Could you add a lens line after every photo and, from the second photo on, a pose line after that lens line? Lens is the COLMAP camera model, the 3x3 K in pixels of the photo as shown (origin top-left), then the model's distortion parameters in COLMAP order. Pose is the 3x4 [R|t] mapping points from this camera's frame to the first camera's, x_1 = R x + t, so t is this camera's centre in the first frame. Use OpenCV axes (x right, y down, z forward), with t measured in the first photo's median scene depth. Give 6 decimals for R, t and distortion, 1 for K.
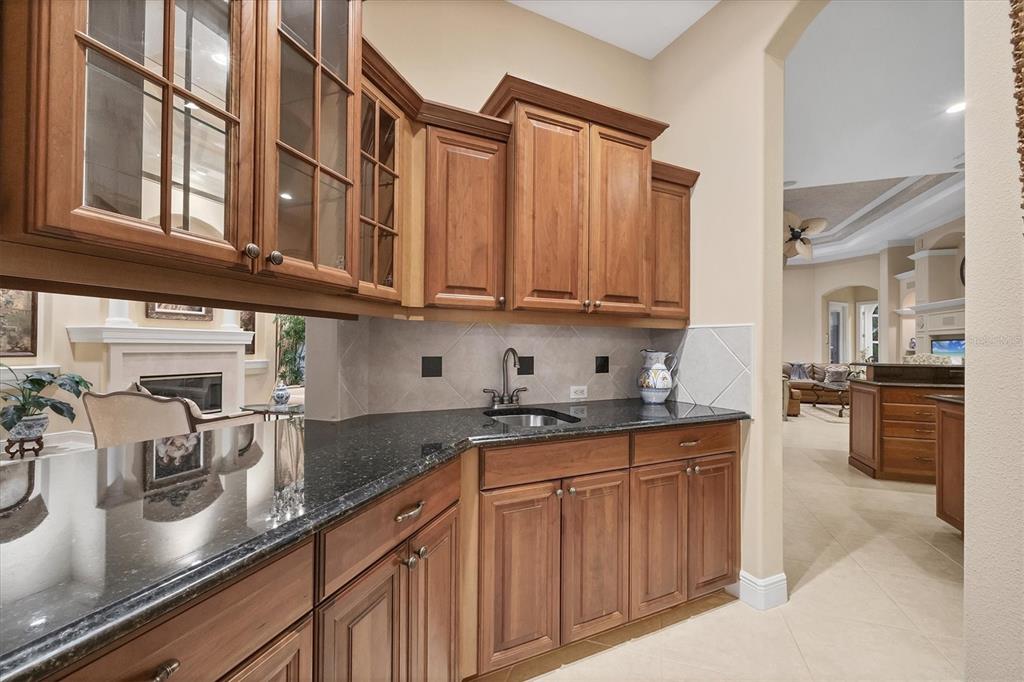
lens RADIAL K [[409.7, 0, 511.9], [0, 409.7, 333.1], [0, 0, 1]] dist [-0.000665, -0.000053]
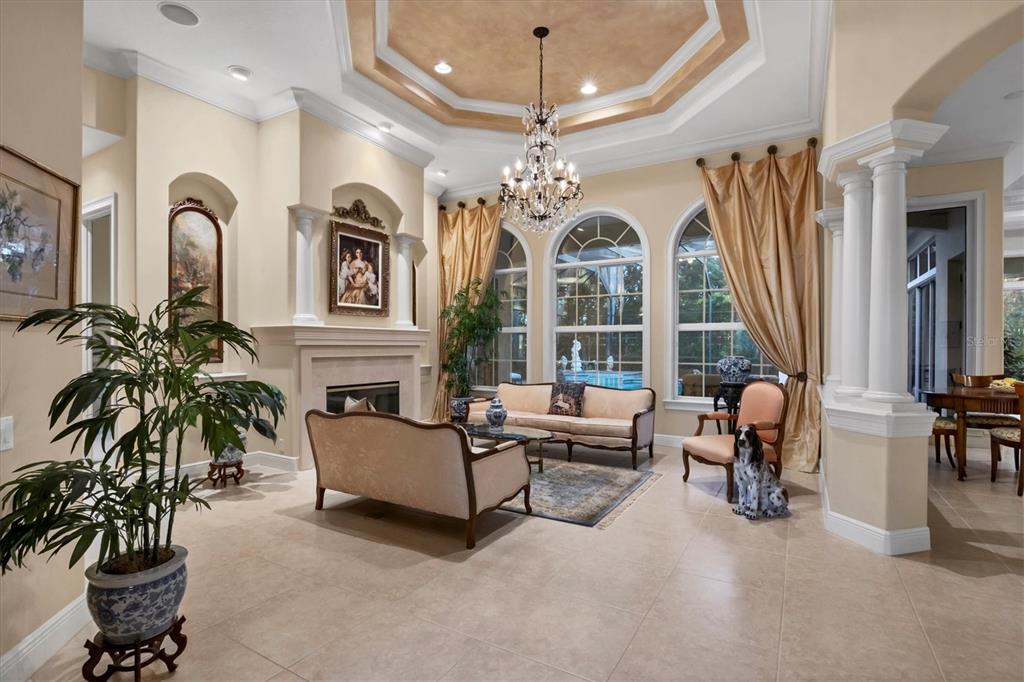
lens RADIAL K [[482.6, 0, 512.3], [0, 482.6, 342.2], [0, 0, 1]] dist [-0.001685, -0.000177]
pose [[0.980354, -0.007556, -0.197103, -0.381785], [0.012319, 0.999661, 0.022951, 0.000769], [0.196862, -0.024928, 0.980114, 0.150836]]
